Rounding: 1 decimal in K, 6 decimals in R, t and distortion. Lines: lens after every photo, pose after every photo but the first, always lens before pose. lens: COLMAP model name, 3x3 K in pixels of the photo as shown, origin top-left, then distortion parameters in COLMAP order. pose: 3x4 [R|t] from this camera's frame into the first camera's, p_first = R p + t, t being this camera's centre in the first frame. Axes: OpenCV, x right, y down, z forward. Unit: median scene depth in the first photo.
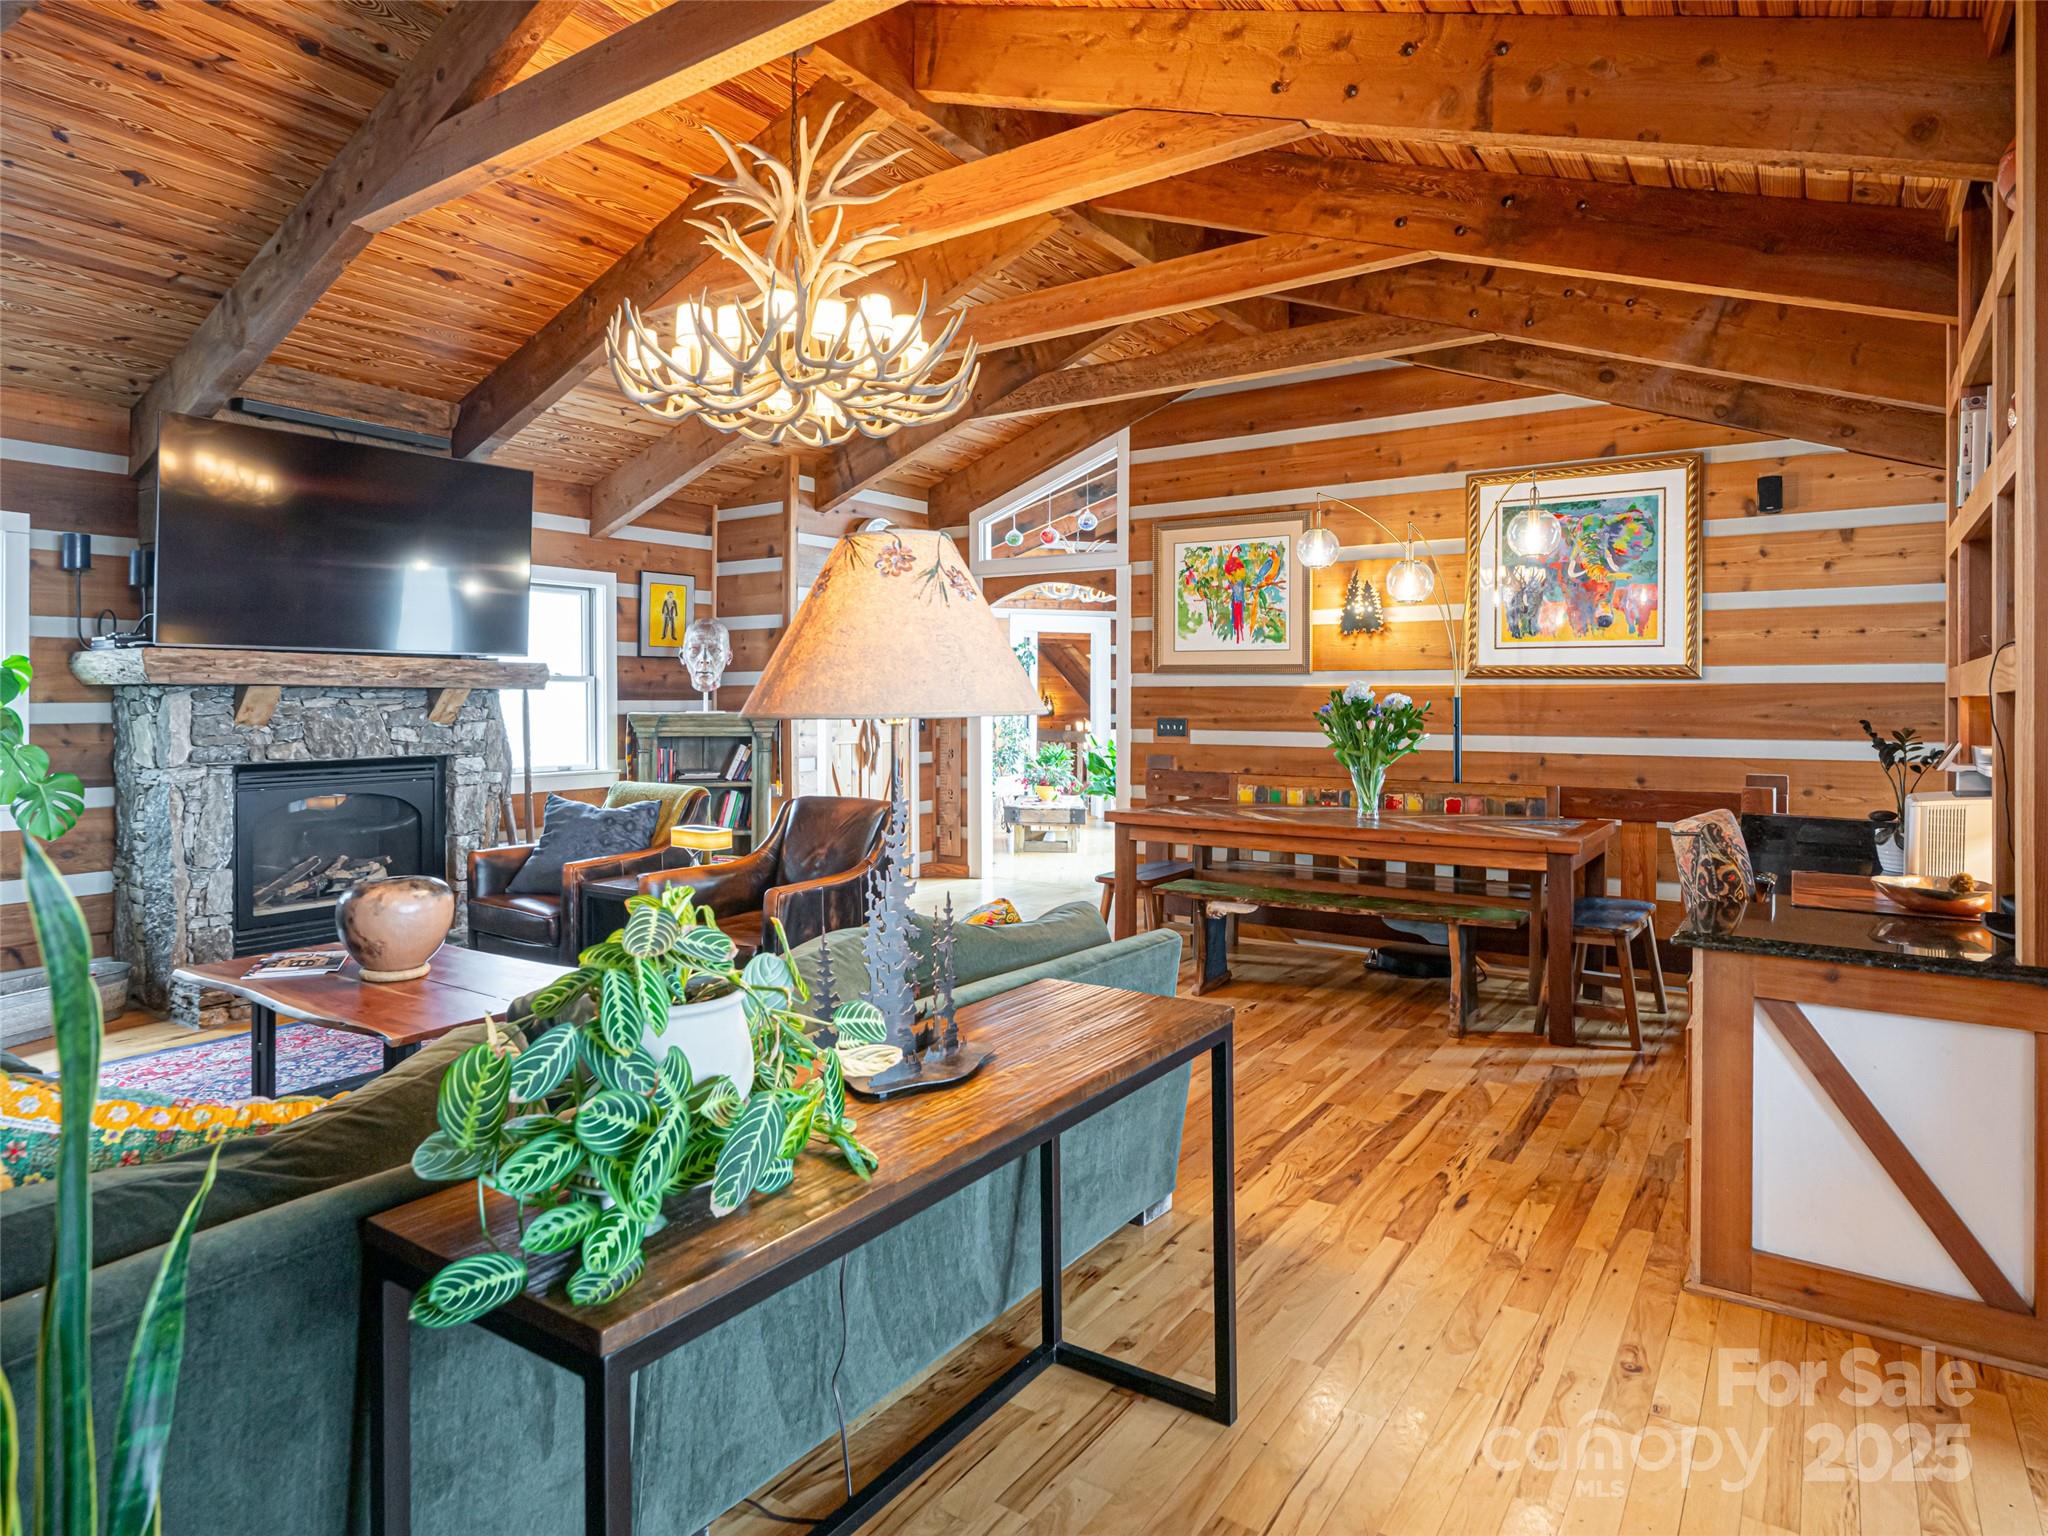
lens RADIAL K [[1257.5, 0, 951.2], [0, 1257.5, 701.8], [0, 0, 1]] dist [-0.002263, 0.000773]
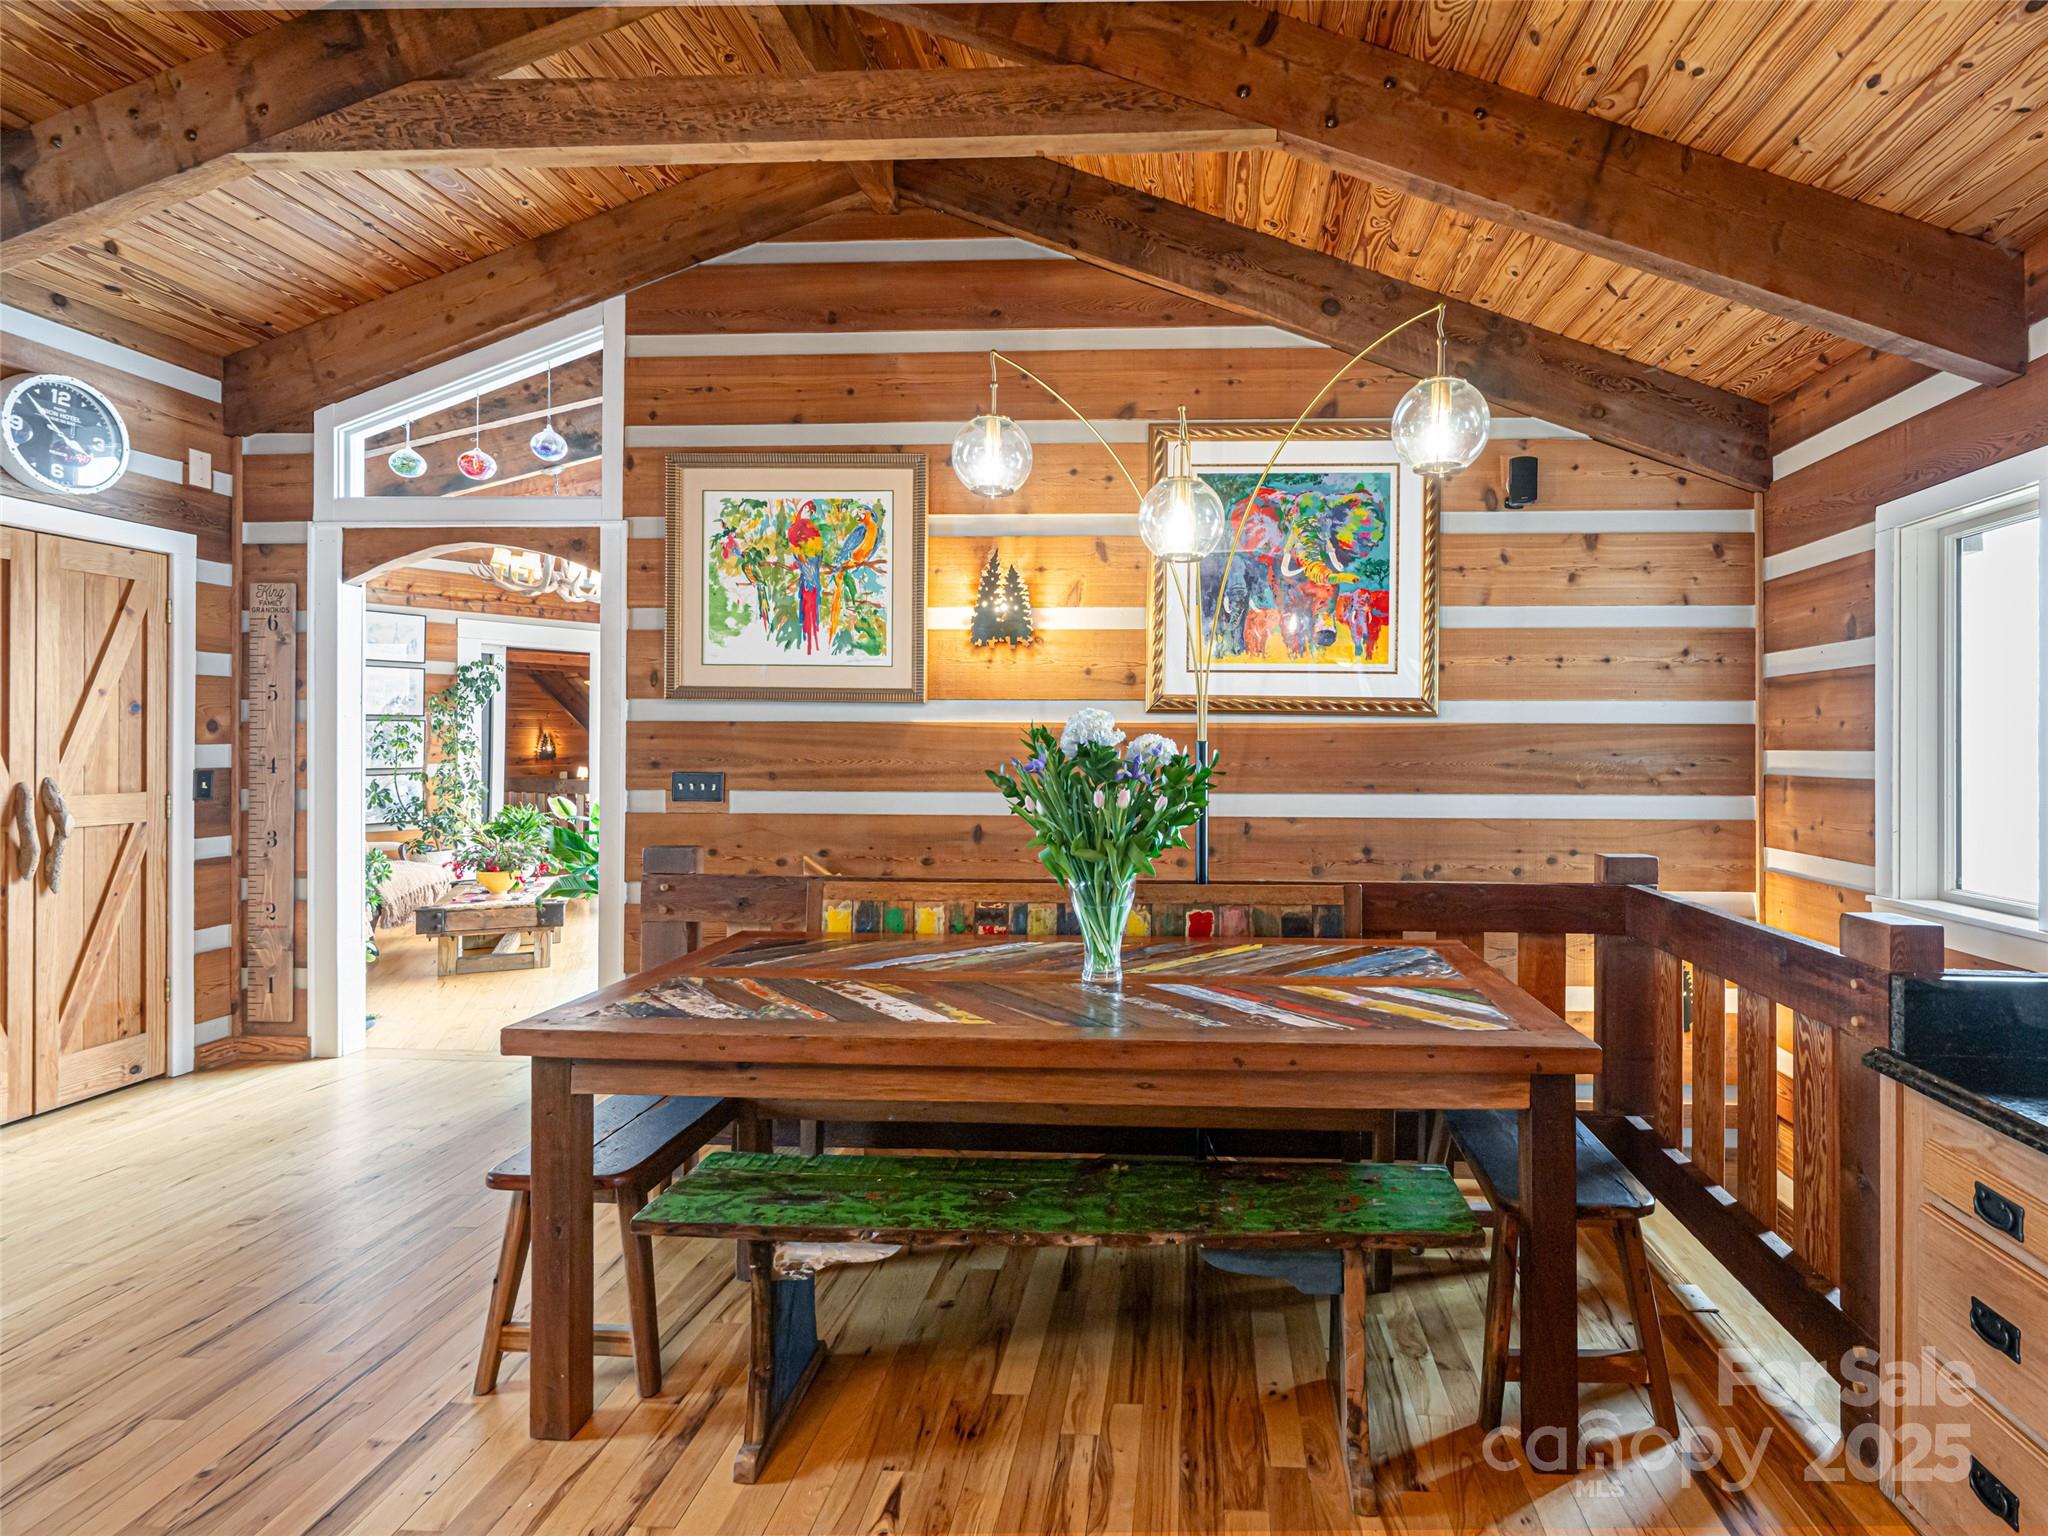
lens RADIAL K [[1013.4, 0, 1150.7], [0, 1013.4, 733.8], [0, 0, 1]] dist [-0.000013, 0.000337]
pose [[0.834288, 0.004159, 0.551313, 0.095406], [-0.000936, 0.999981, -0.006127, -0.003468], [-0.551328, 0.004595, 0.834276, 0.509109]]
